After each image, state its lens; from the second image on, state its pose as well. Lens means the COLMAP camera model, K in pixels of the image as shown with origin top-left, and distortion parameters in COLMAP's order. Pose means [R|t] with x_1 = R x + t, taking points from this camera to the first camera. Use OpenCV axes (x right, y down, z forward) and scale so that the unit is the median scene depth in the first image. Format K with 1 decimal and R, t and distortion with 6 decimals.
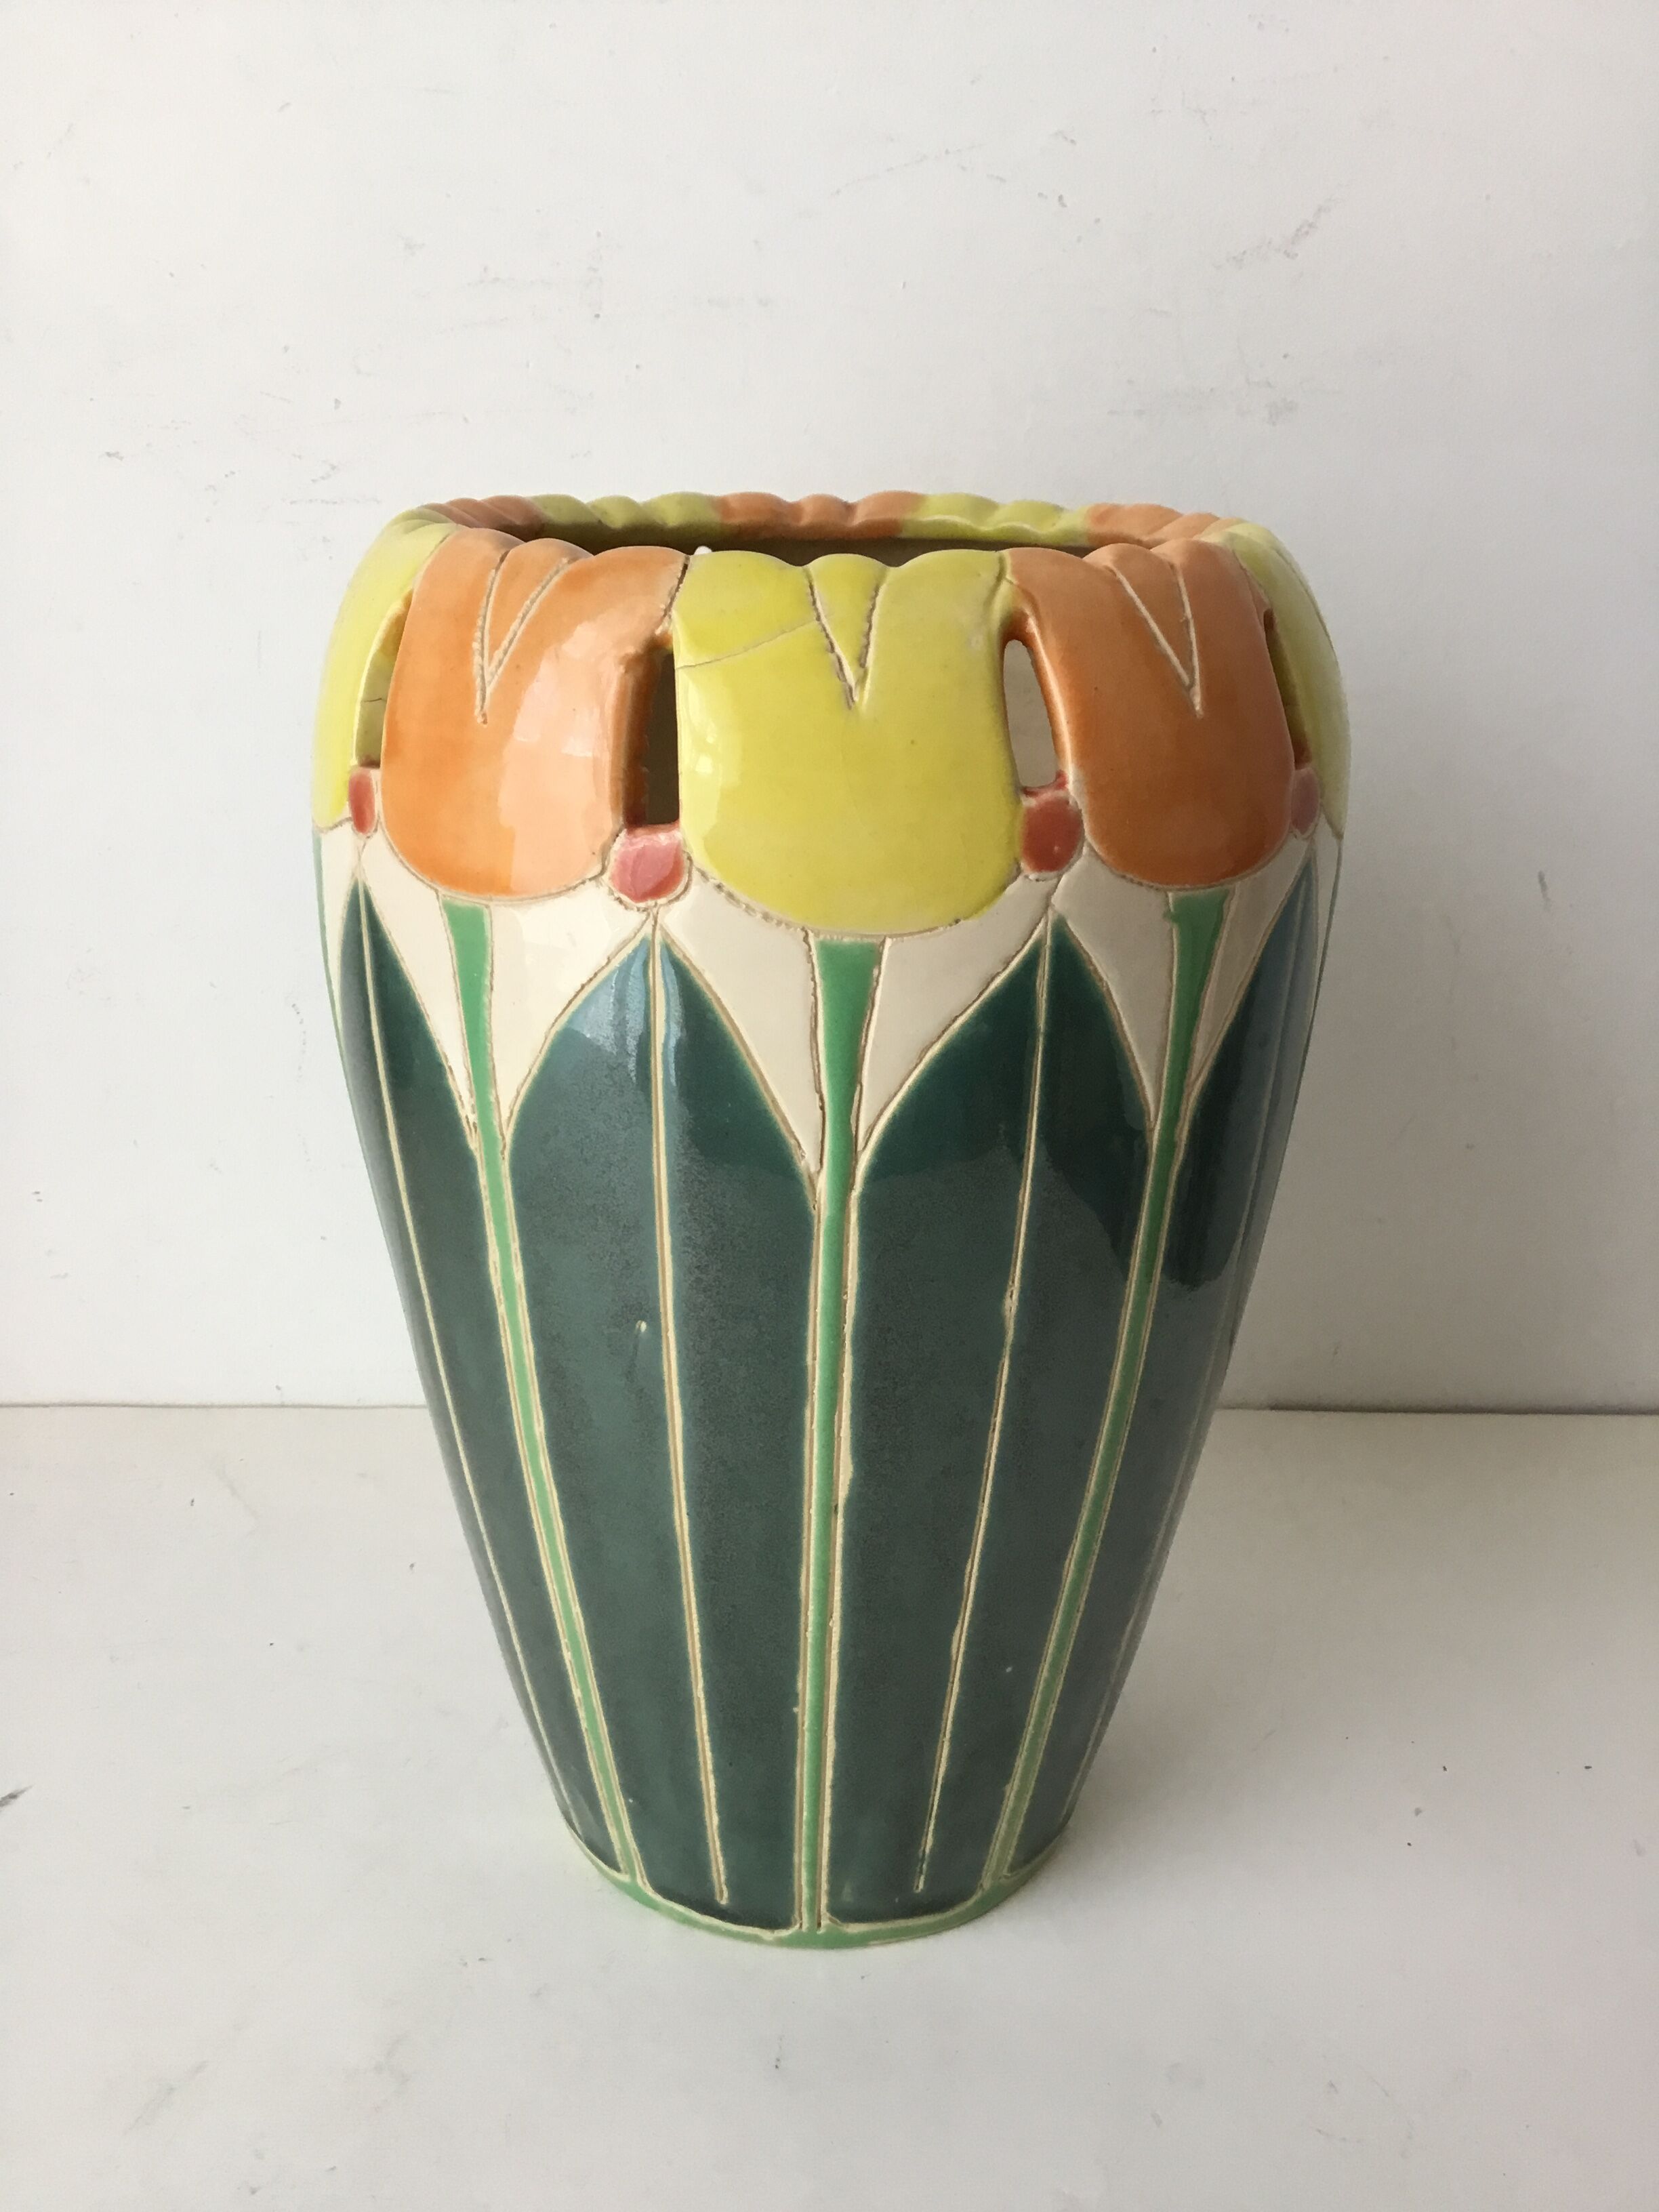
lens RADIAL K [[1957.0, 0, 829.5], [0, 1957.0, 1106.0], [0, 0, 1]] dist [-0.049758, 0.003742]
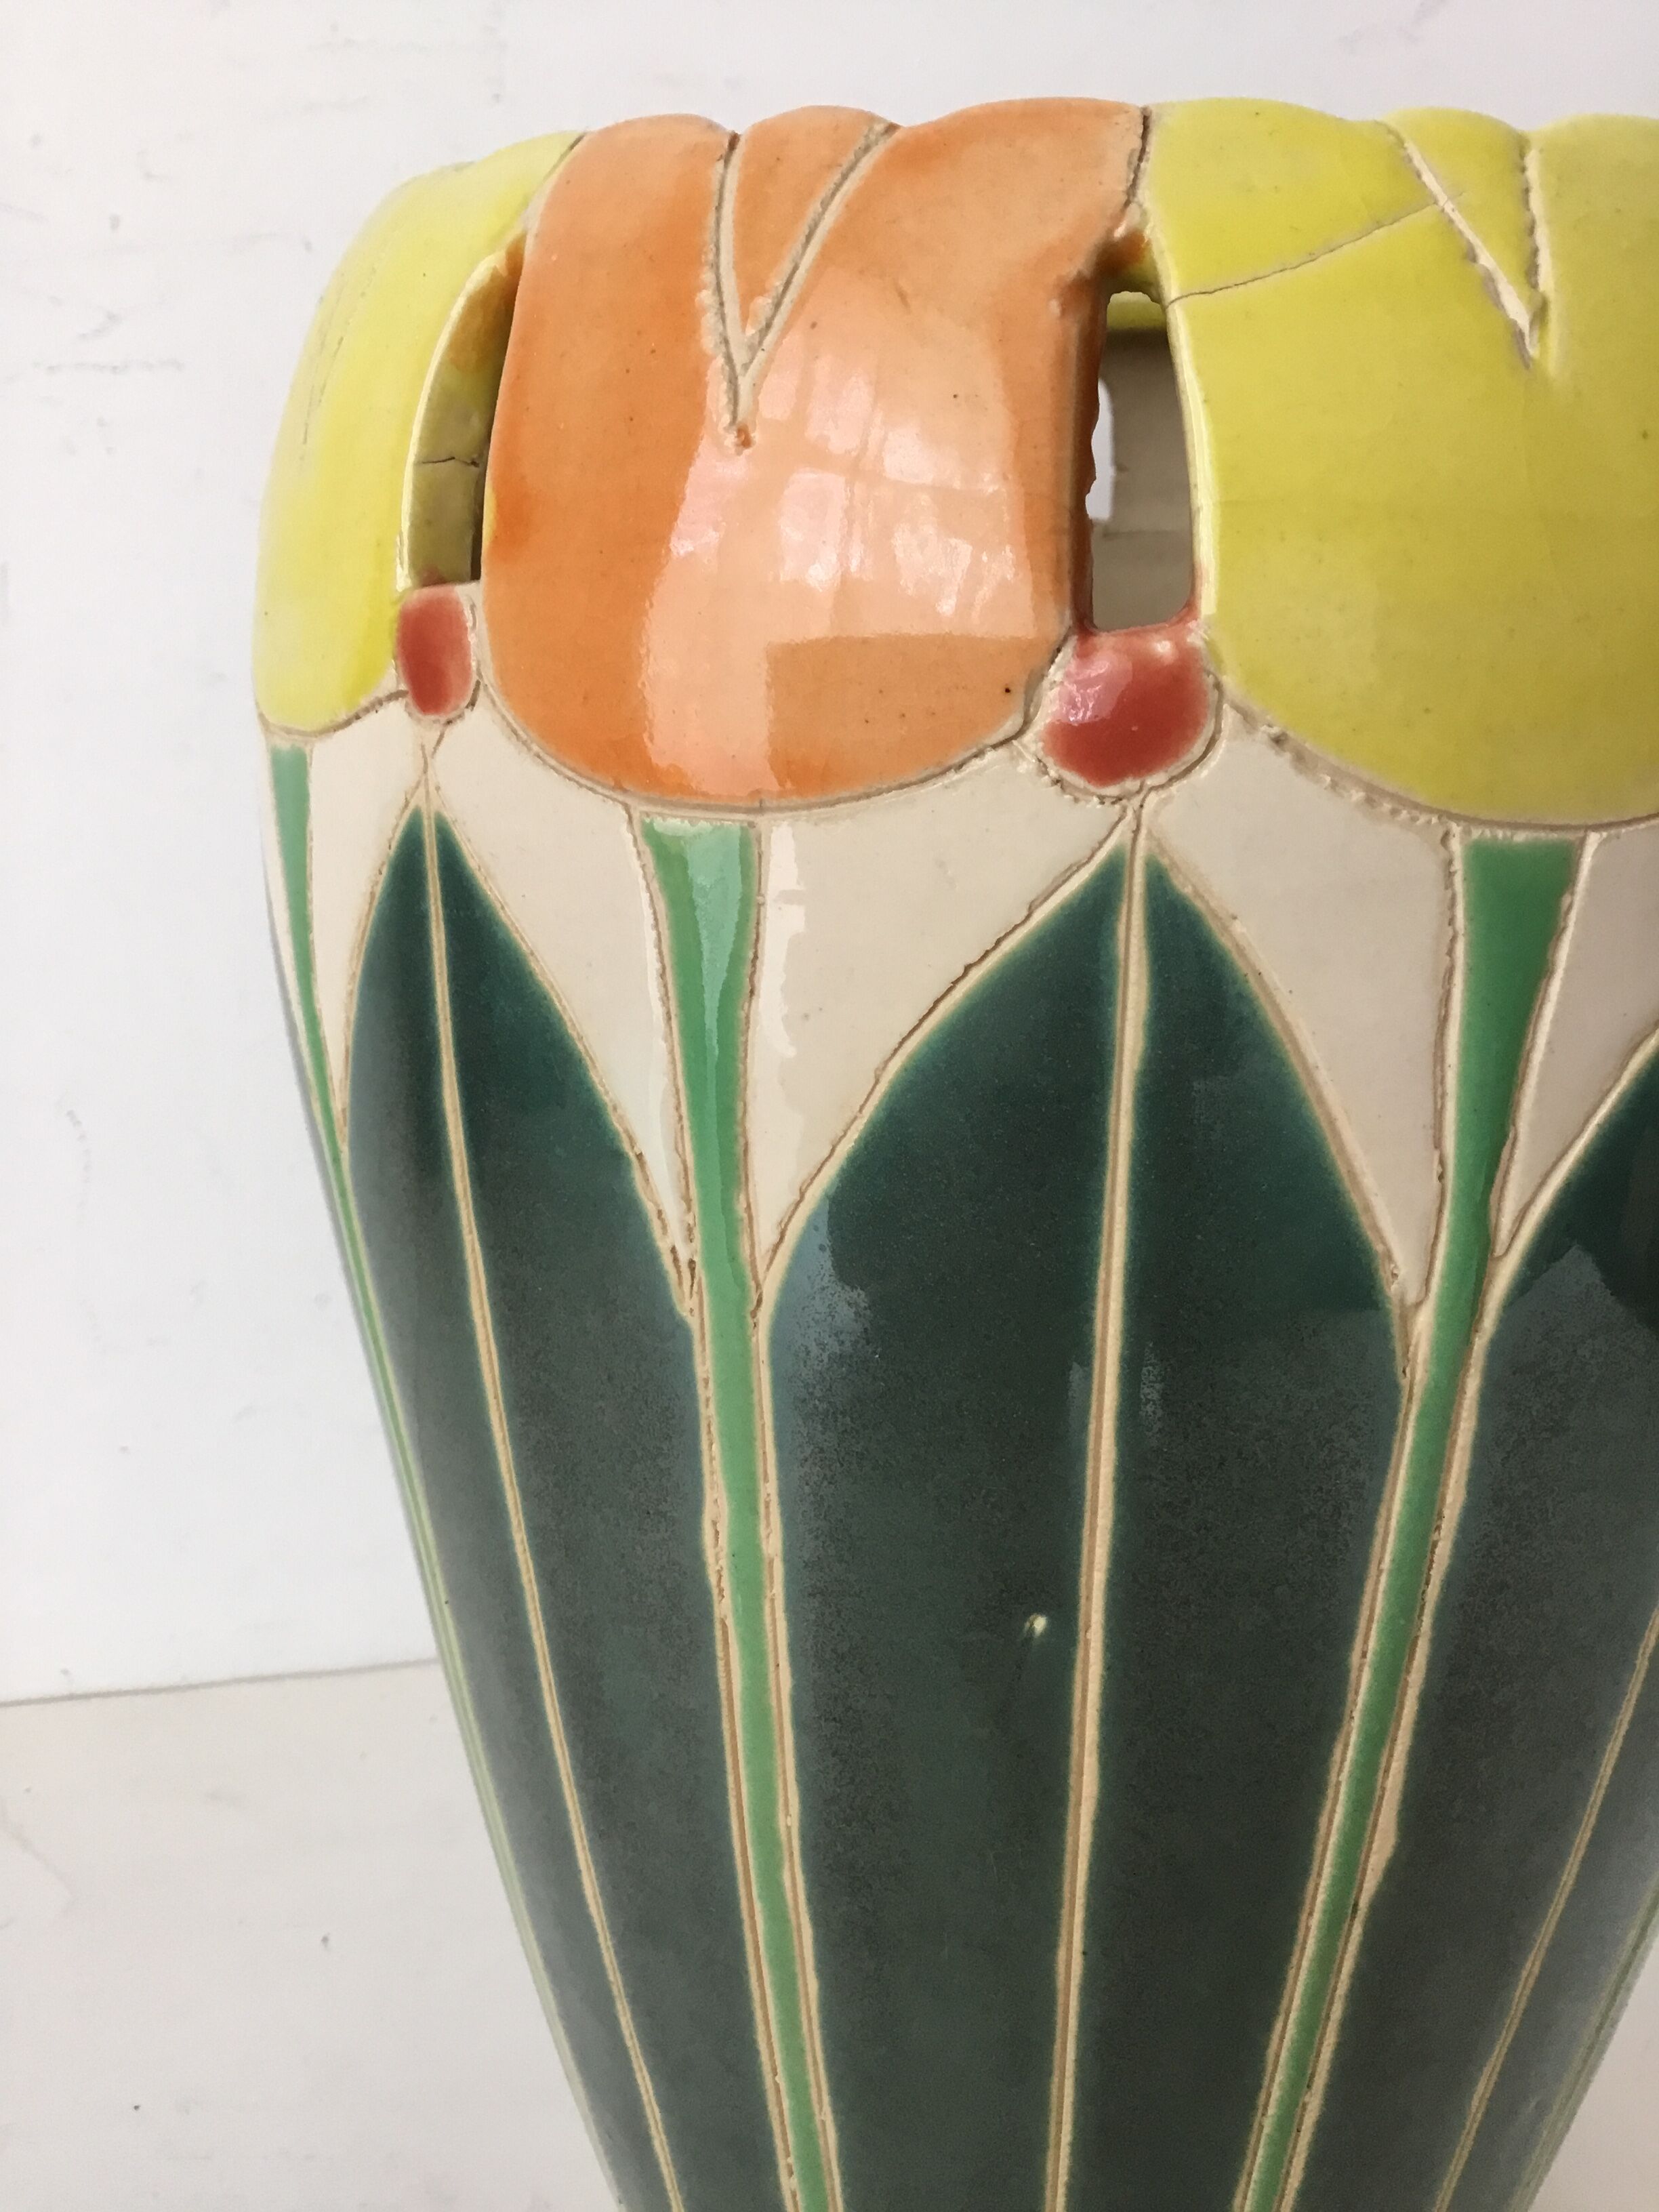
lens RADIAL K [[2136.5, 0, 829.5], [0, 2136.5, 1106.0], [0, 0, 1]] dist [0.063687, -0.337760]
pose [[0.988766, -0.065794, 0.134212, -0.234624], [0.072525, 0.996310, -0.045895, -0.003618], [-0.130697, 0.055113, 0.989889, 0.461939]]
